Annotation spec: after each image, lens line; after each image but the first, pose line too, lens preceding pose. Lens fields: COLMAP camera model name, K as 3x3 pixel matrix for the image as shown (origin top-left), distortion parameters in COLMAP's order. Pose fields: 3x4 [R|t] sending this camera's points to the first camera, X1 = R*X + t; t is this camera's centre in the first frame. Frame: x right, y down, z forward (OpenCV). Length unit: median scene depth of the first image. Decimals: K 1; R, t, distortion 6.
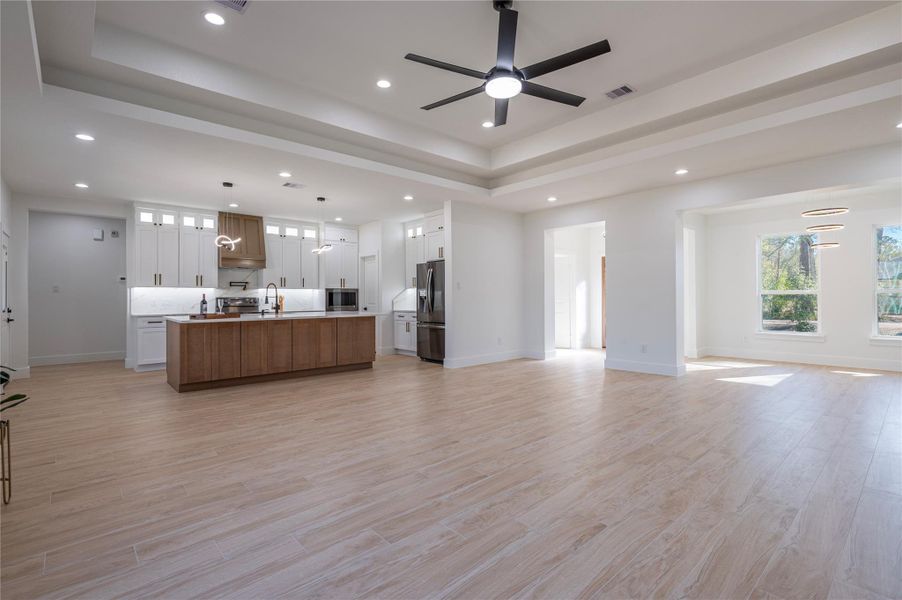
lens RADIAL K [[422.5, 0, 451.0], [0, 422.5, 300.0], [0, 0, 1]] dist [0.002012, 0.000261]
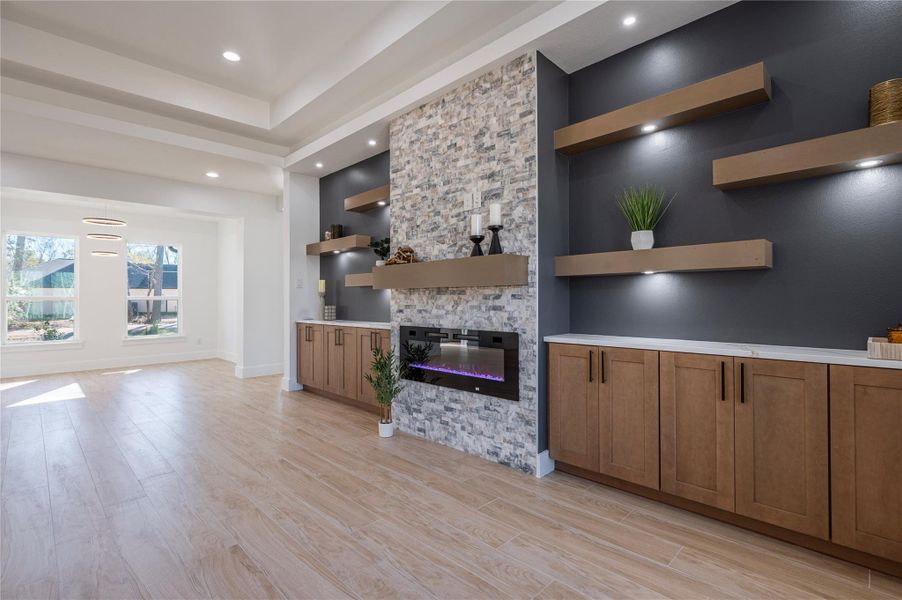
lens RADIAL K [[422.5, 0, 451.0], [0, 422.5, 300.0], [0, 0, 1]] dist [0.002012, 0.000261]
pose [[-0.057553, 0.007995, 0.998310, -0.820662], [0.009083, 0.999931, -0.007484, 0.004091], [-0.998301, 0.008637, -0.057622, 0.787248]]
